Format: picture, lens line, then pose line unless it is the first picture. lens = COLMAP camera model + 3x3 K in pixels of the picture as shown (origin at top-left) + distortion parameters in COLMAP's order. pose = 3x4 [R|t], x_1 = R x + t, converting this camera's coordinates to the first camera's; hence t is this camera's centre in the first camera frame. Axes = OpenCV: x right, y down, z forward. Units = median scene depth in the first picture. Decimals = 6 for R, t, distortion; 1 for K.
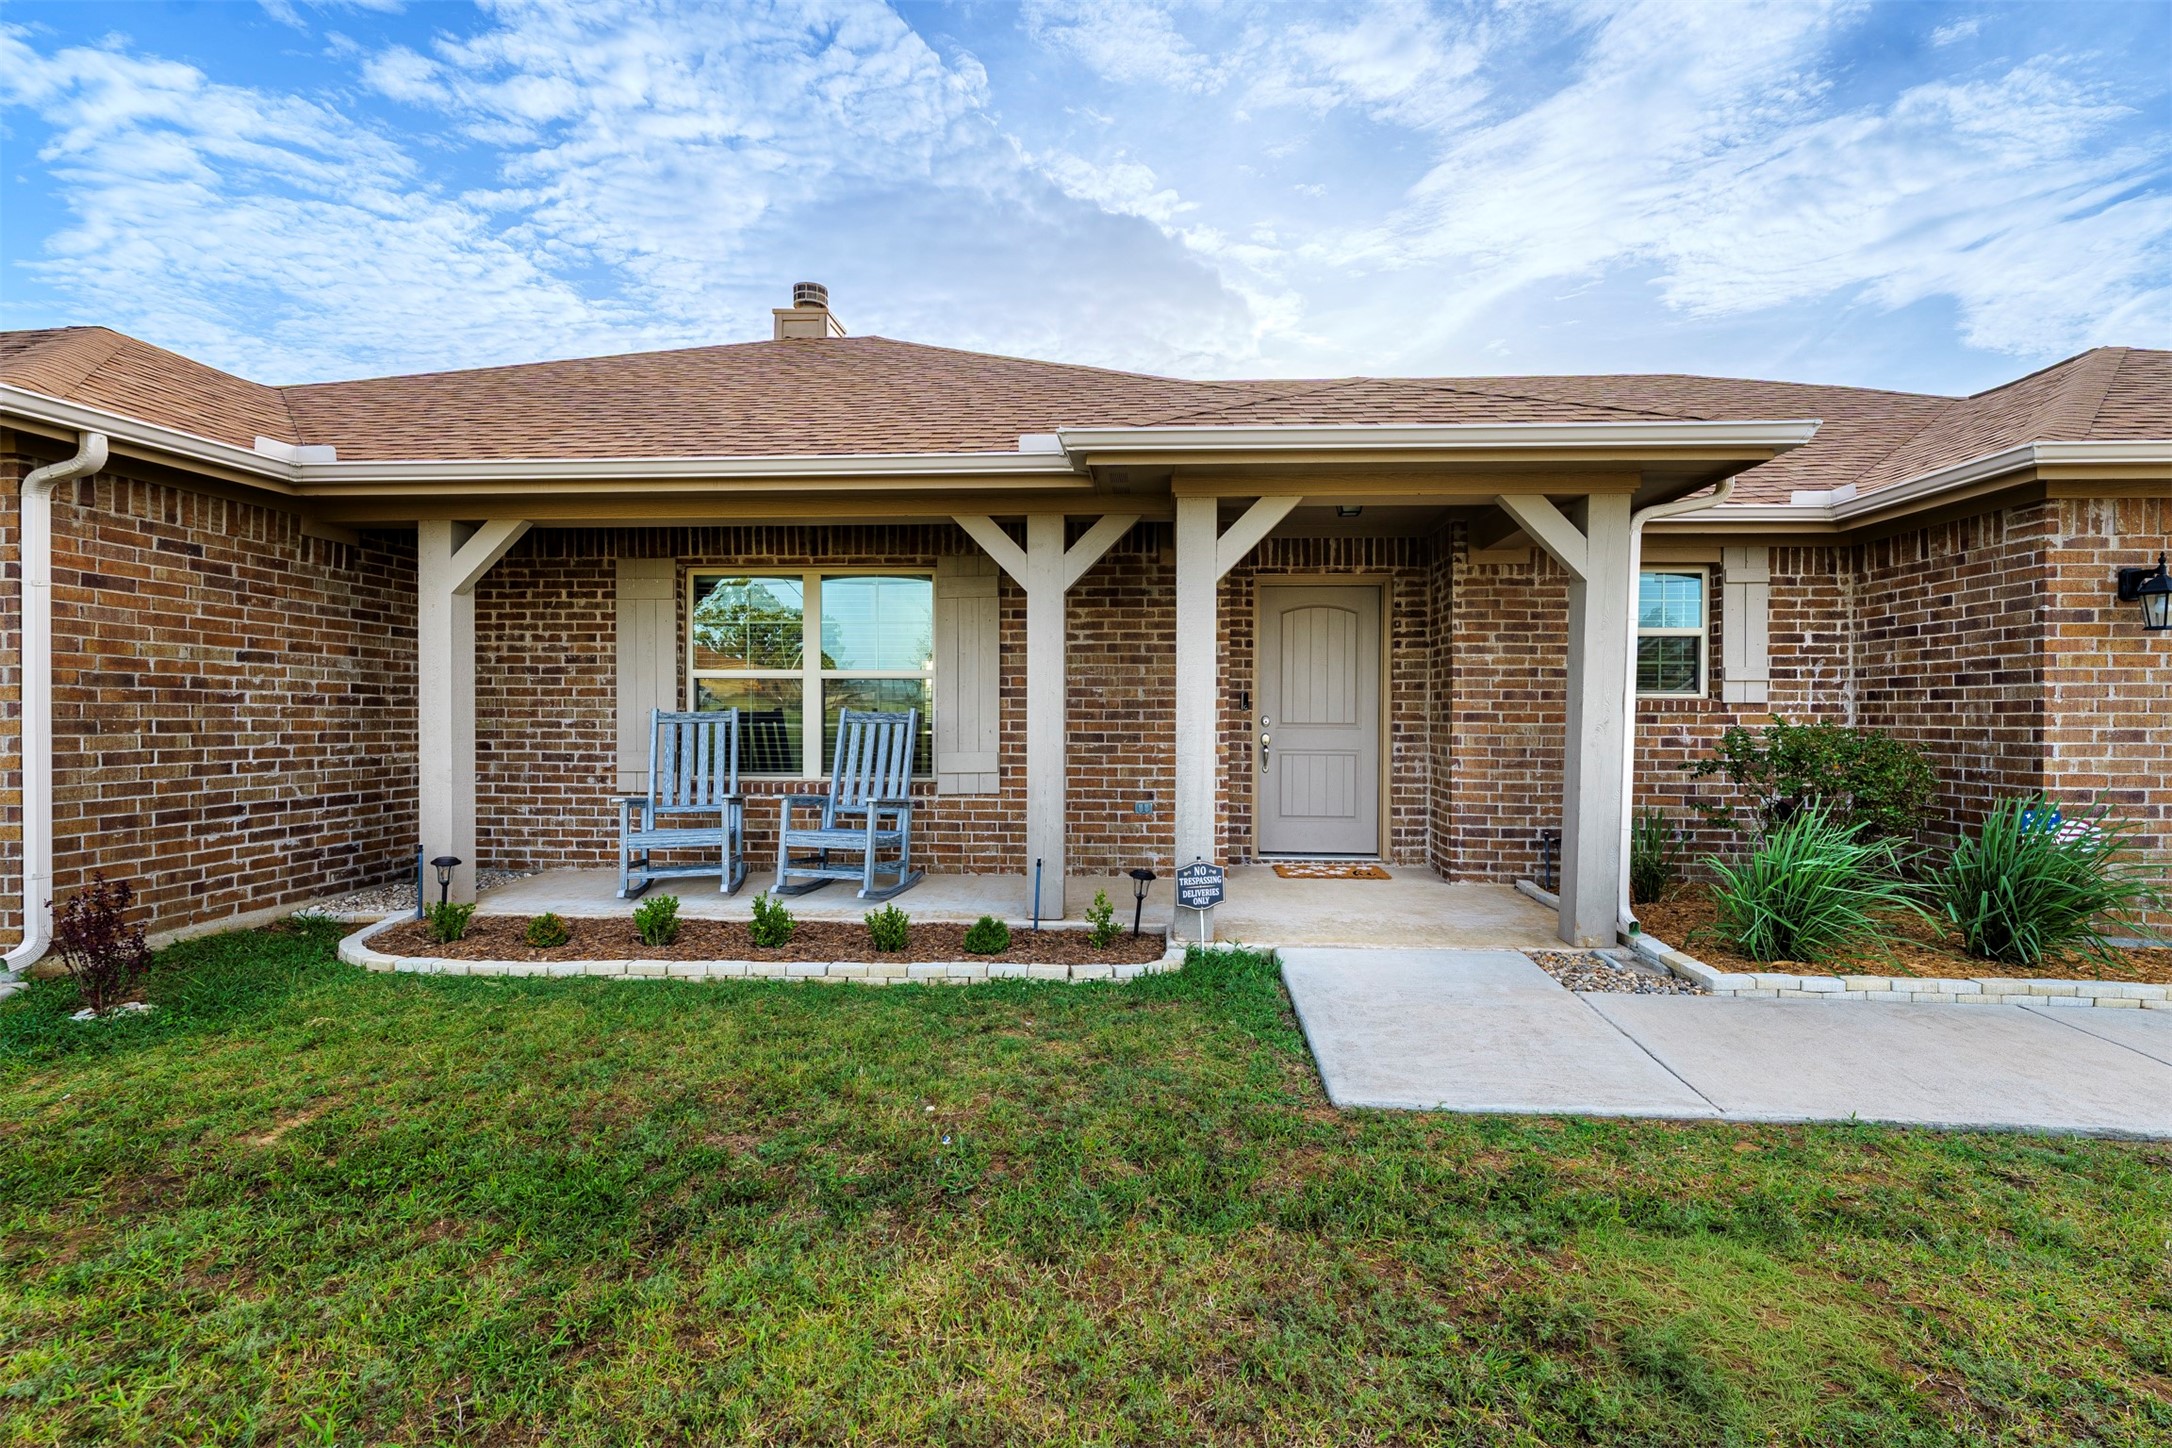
lens RADIAL K [[984.0, 0, 1090.6], [0, 984.0, 721.6], [0, 0, 1]] dist [-0.019362, -0.002121]
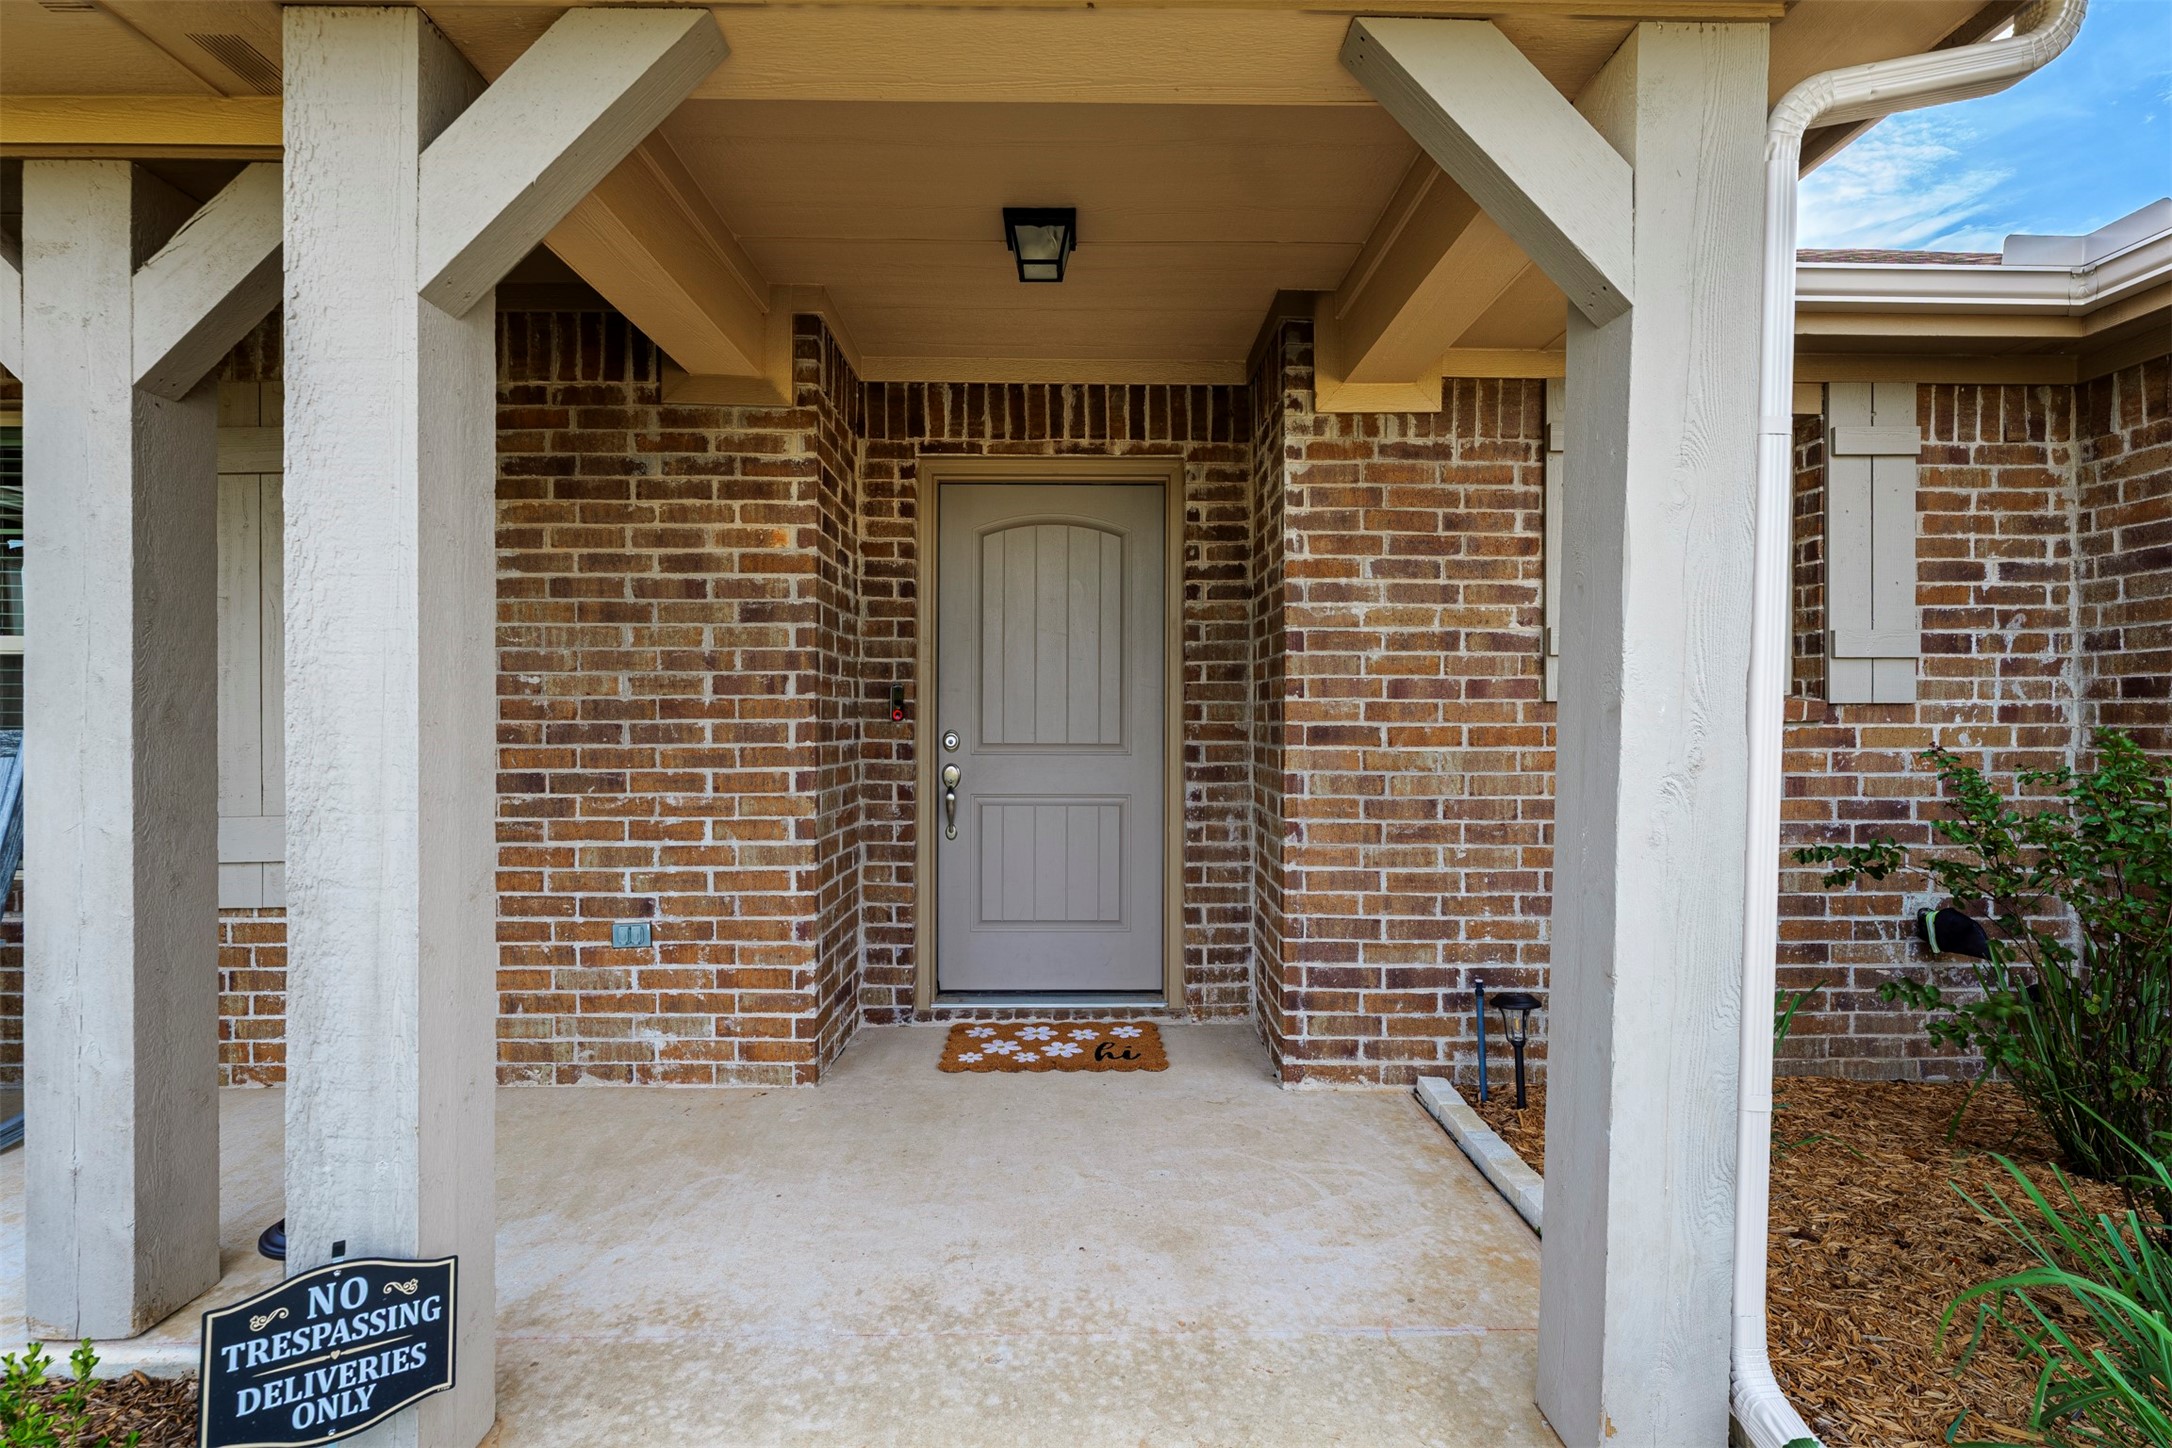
lens RADIAL K [[984.0, 0, 1093.3], [0, 984.0, 719.5], [0, 0, 1]] dist [-0.019362, -0.002121]
pose [[0.995987, -0.003388, 0.089434, 0.233128], [0.003845, 0.999980, -0.004945, -0.010126], [-0.089415, 0.005269, 0.995980, 0.533537]]
